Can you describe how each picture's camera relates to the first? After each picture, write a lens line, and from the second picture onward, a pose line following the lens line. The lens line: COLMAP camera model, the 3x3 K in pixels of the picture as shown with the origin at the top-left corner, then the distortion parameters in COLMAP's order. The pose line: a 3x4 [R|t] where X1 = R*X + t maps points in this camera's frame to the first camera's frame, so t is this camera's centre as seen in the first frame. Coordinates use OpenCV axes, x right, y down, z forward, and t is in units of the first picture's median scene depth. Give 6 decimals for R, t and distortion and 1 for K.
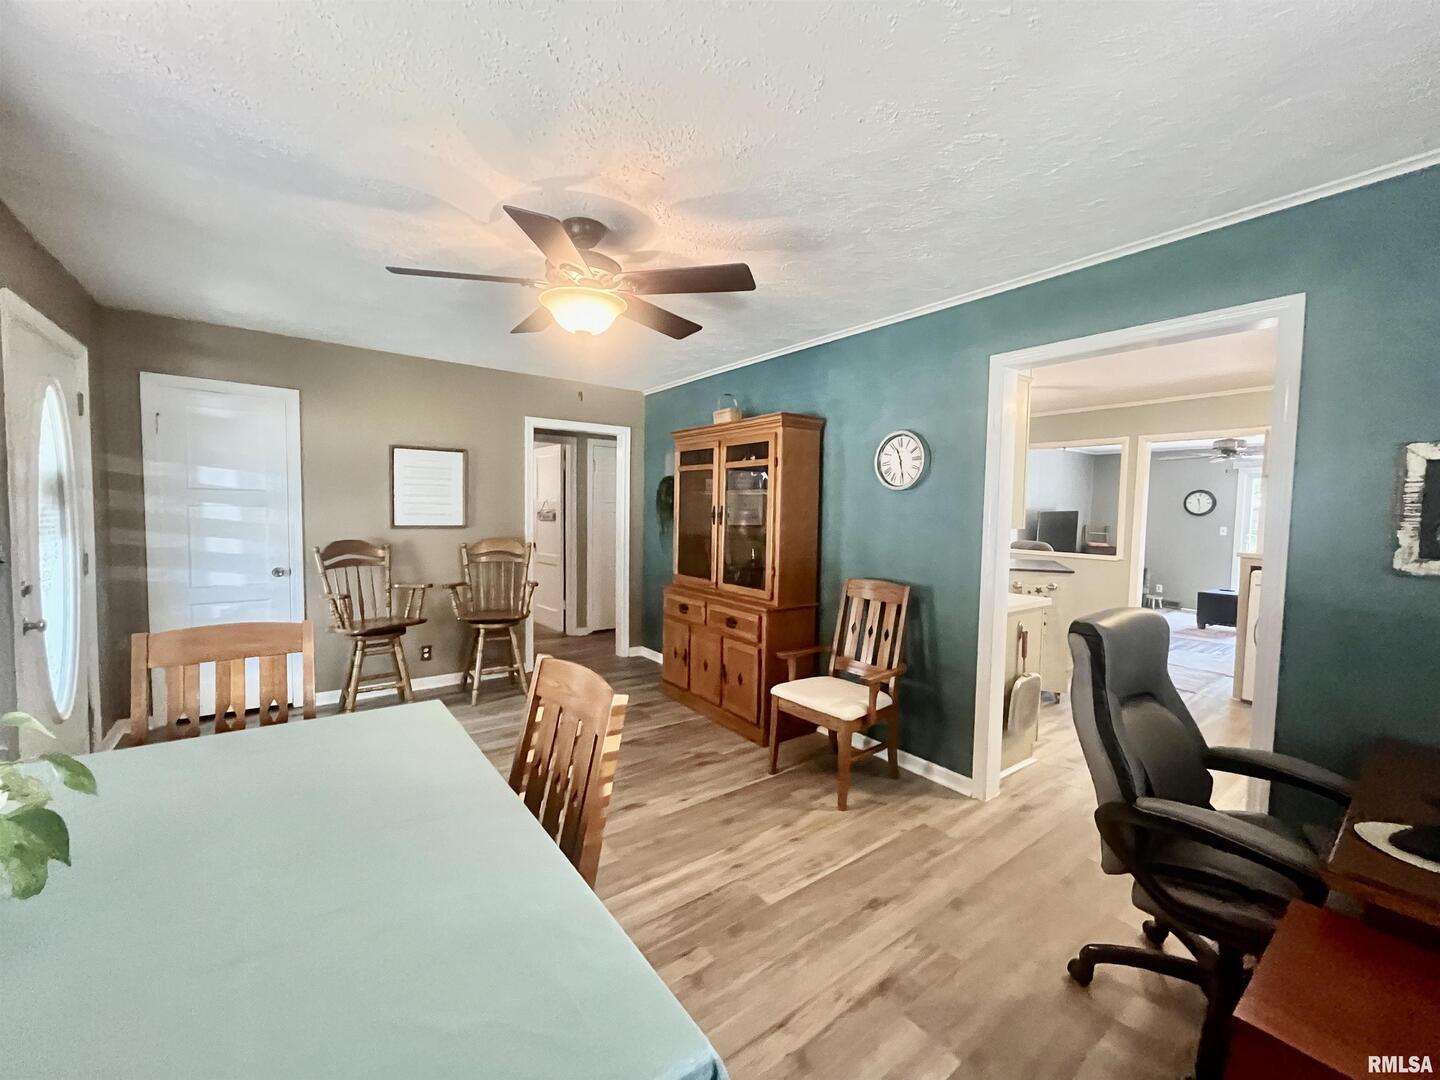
lens RADIAL K [[582.5, 0, 719.2], [0, 582.5, 536.6], [0, 0, 1]] dist [0.002304, 0.000227]
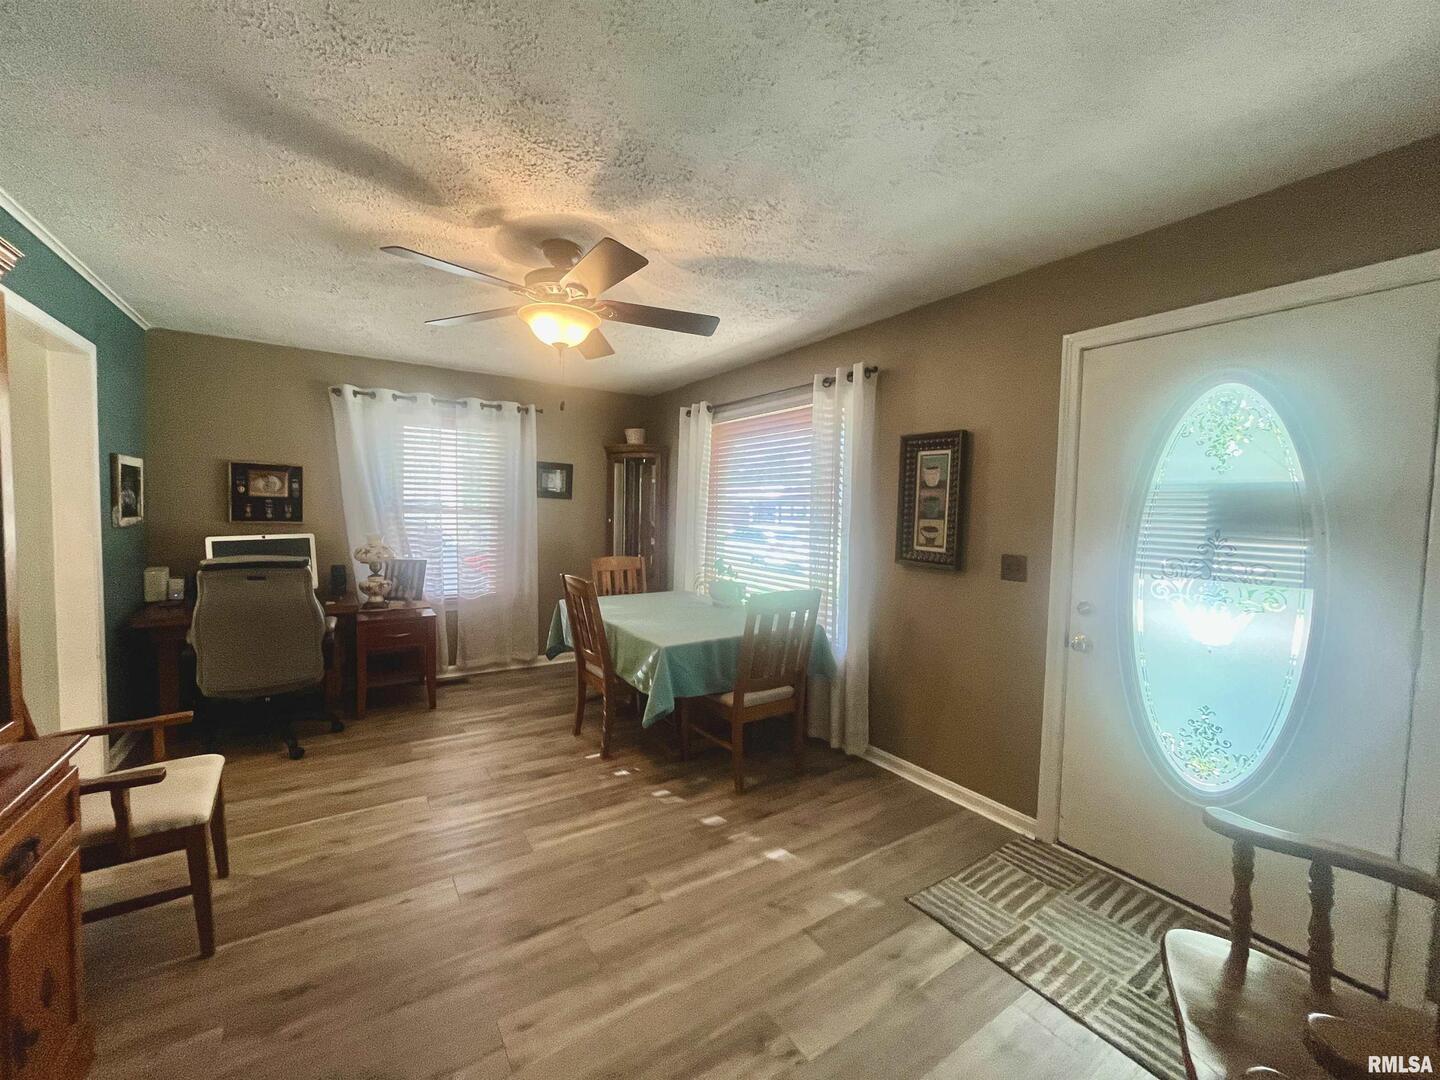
lens RADIAL K [[582.5, 0, 719.4], [0, 582.5, 534.2], [0, 0, 1]] dist [0.002304, 0.000227]
pose [[-0.997486, -0.040140, 0.058402, -0.587156], [-0.034023, 0.994182, 0.102202, -0.132545], [-0.062165, 0.099958, -0.993048, 1.994833]]
